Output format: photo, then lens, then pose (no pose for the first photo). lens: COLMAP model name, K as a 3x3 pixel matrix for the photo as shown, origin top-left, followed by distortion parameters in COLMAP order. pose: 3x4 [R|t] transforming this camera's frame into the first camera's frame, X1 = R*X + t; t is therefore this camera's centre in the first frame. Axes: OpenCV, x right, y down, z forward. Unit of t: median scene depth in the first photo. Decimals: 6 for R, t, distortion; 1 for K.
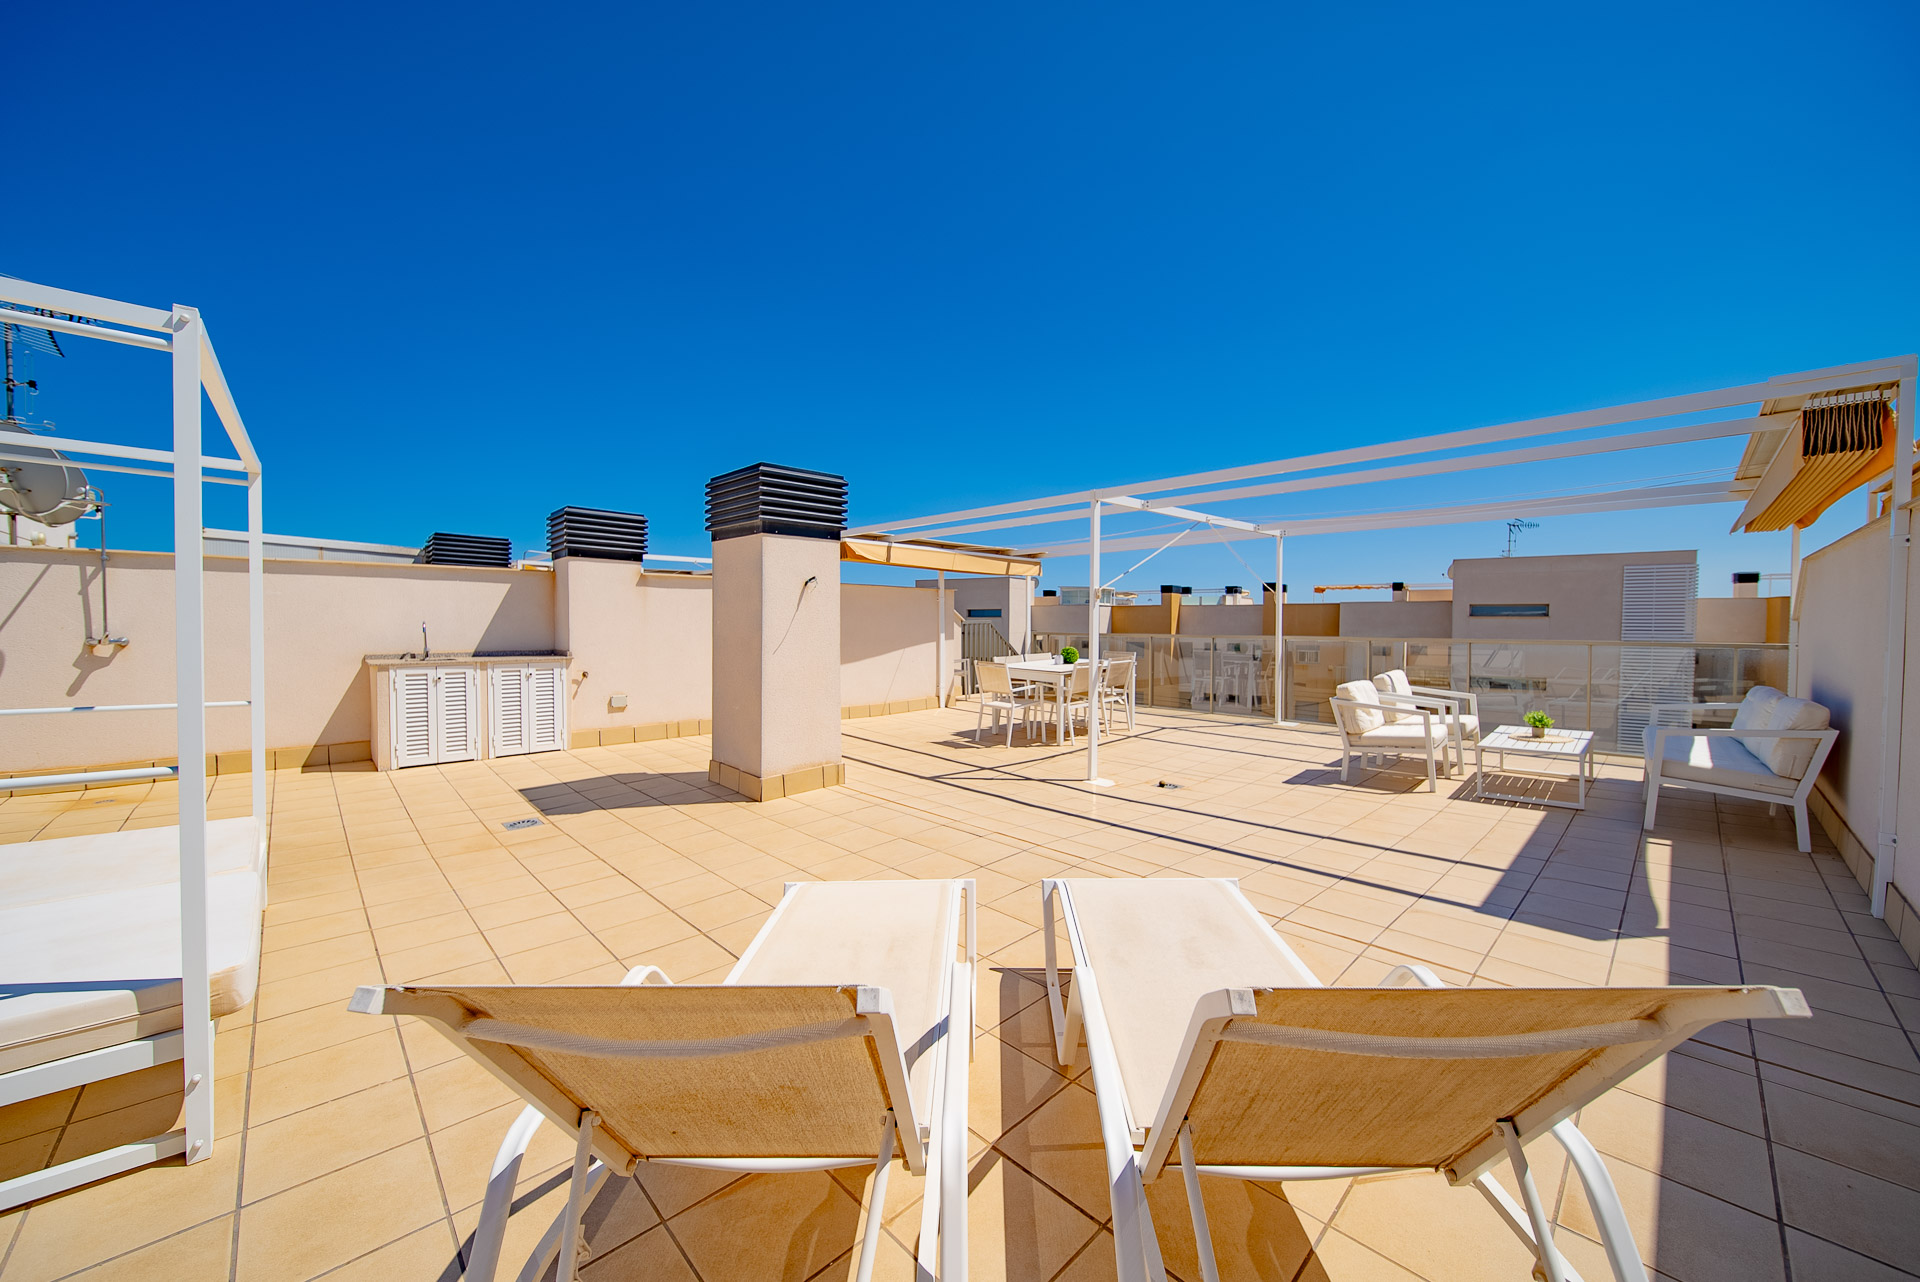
lens RADIAL K [[699.5, 0, 967.4], [0, 699.5, 643.6], [0, 0, 1]] dist [0.000545, -0.001628]
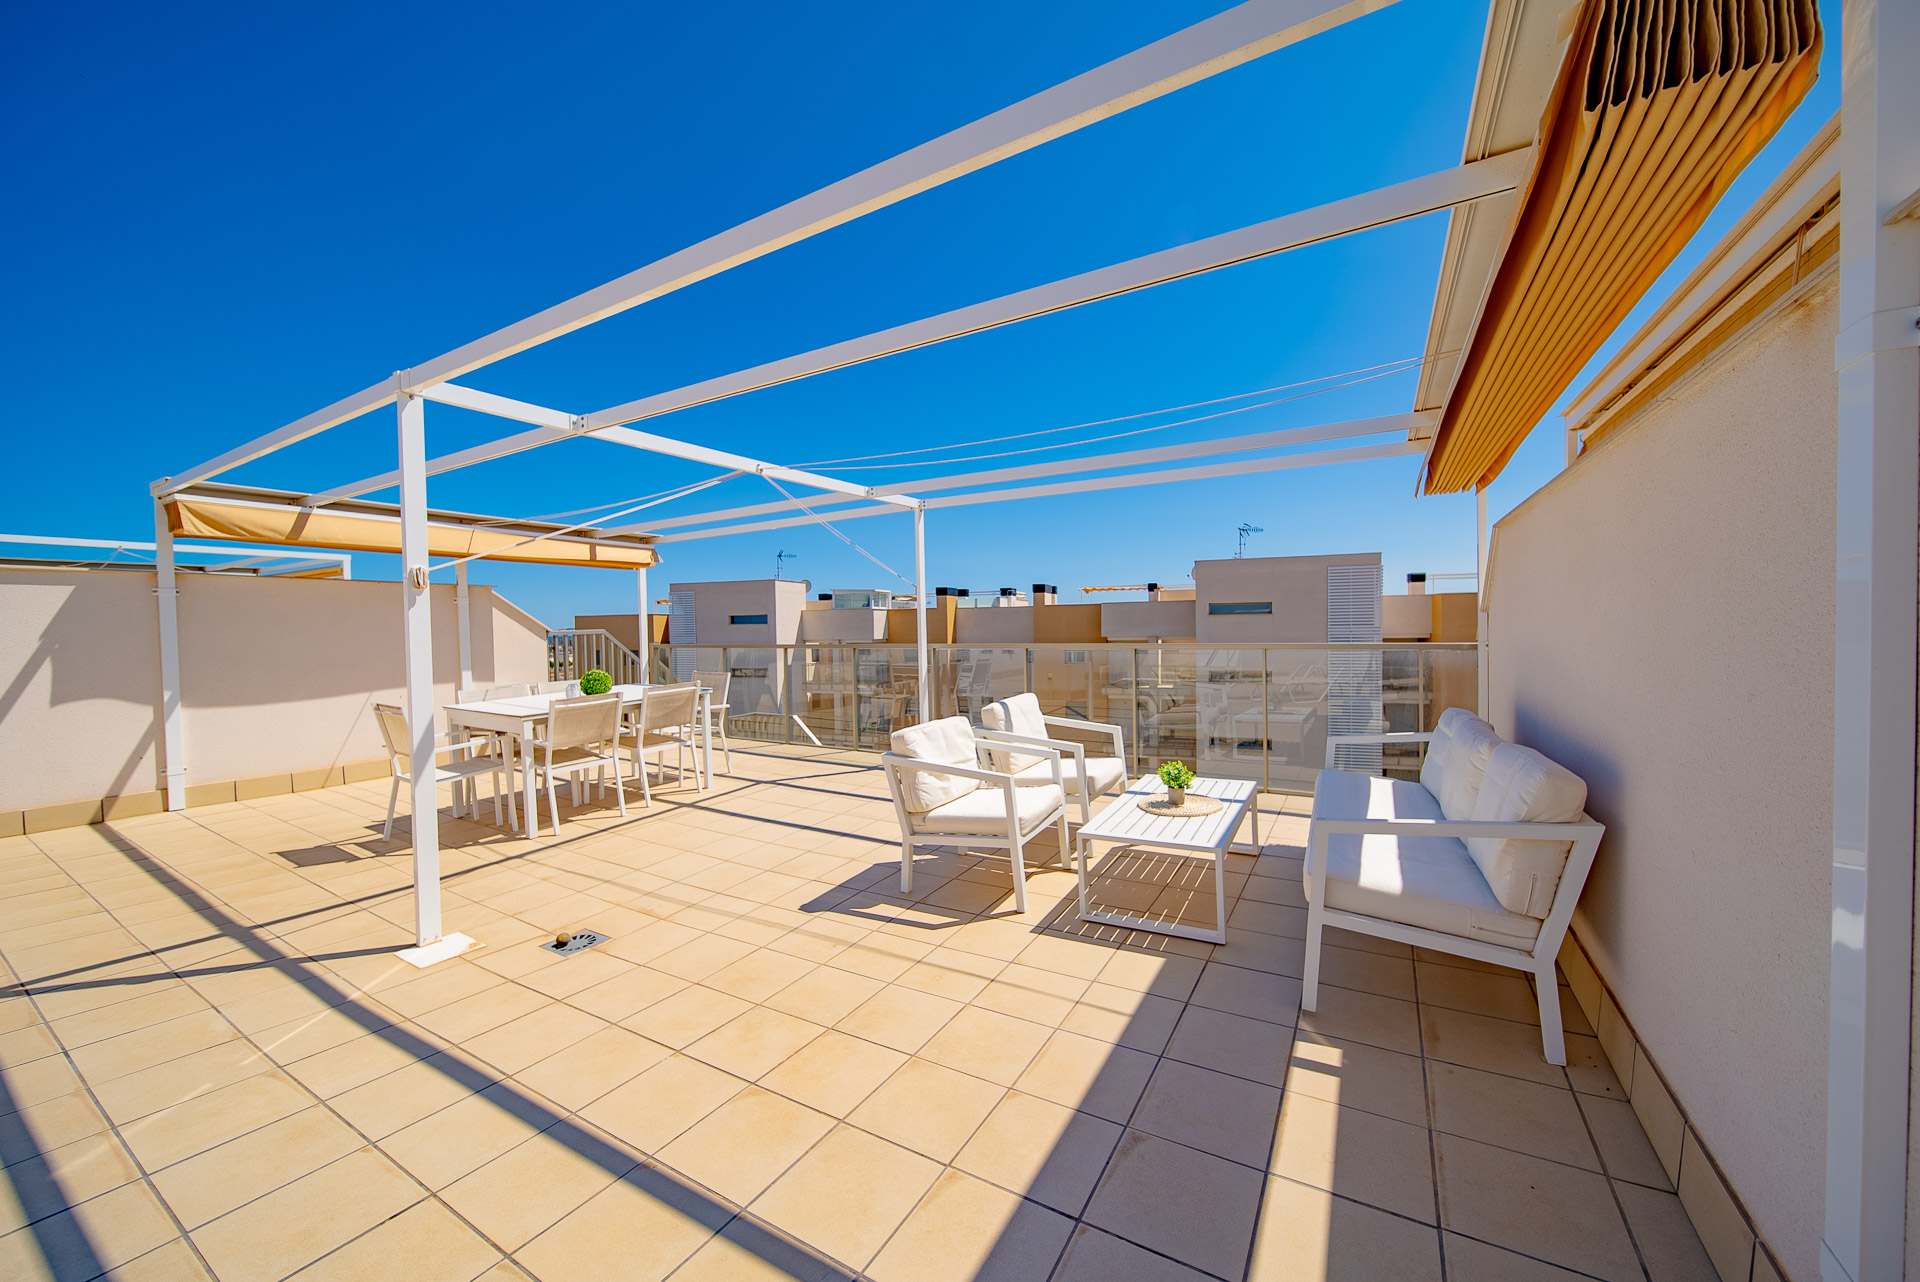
lens RADIAL K [[699.5, 0, 968.2], [0, 699.5, 640.0], [0, 0, 1]] dist [0.000545, -0.001628]
pose [[0.963477, -0.024866, 0.266635, 0.389845], [0.028089, 0.999571, -0.008279, -0.010375], [-0.266315, 0.015466, 0.963762, 0.365563]]
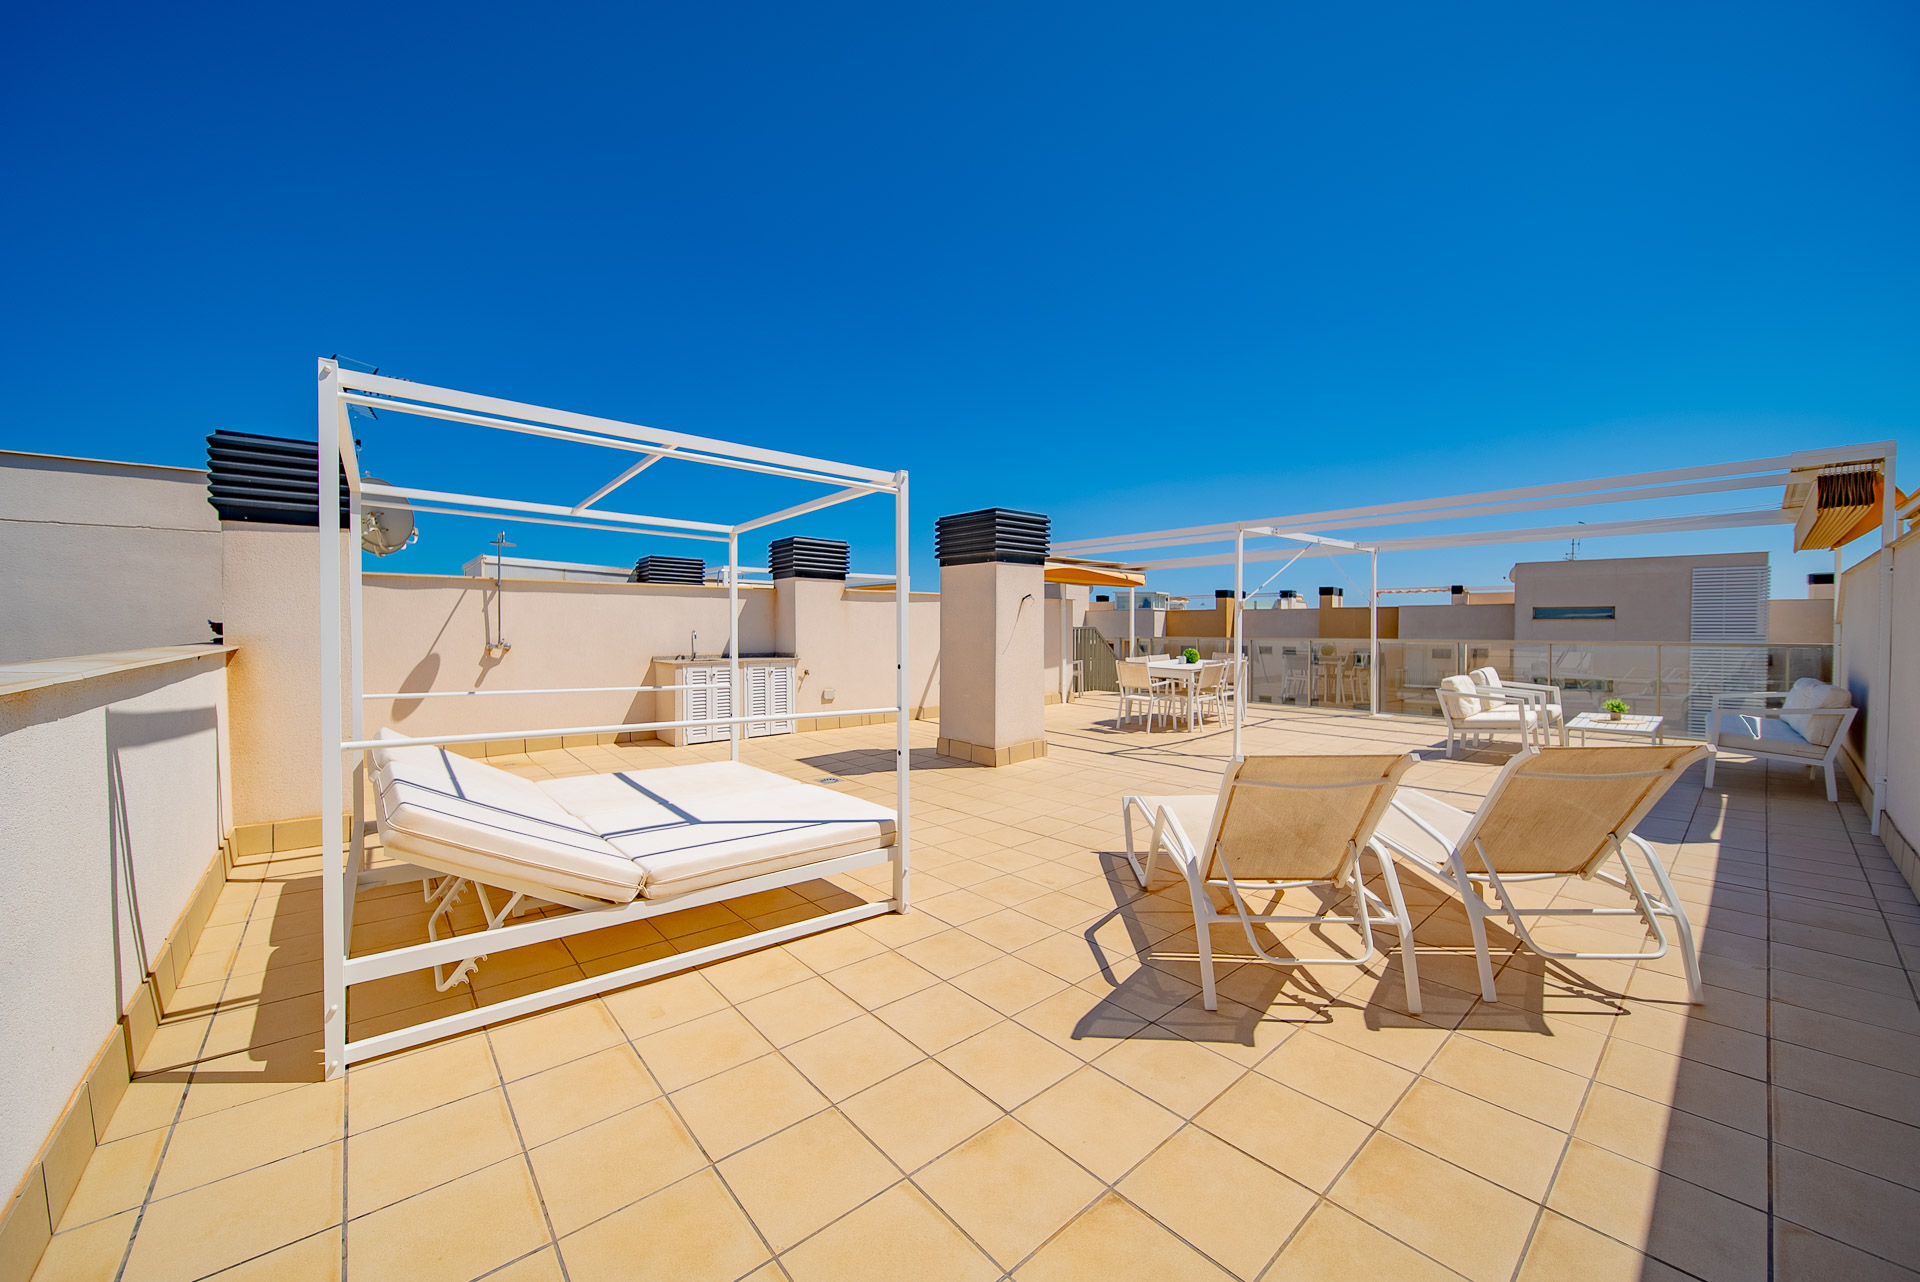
lens RADIAL K [[699.5, 0, 968.0], [0, 699.5, 645.1], [0, 0, 1]] dist [0.000545, -0.001628]
pose [[0.998701, -0.003798, -0.050805, -0.210922], [0.003548, 0.999981, -0.005007, 0.003388], [0.050823, 0.004820, 0.998696, -0.233285]]
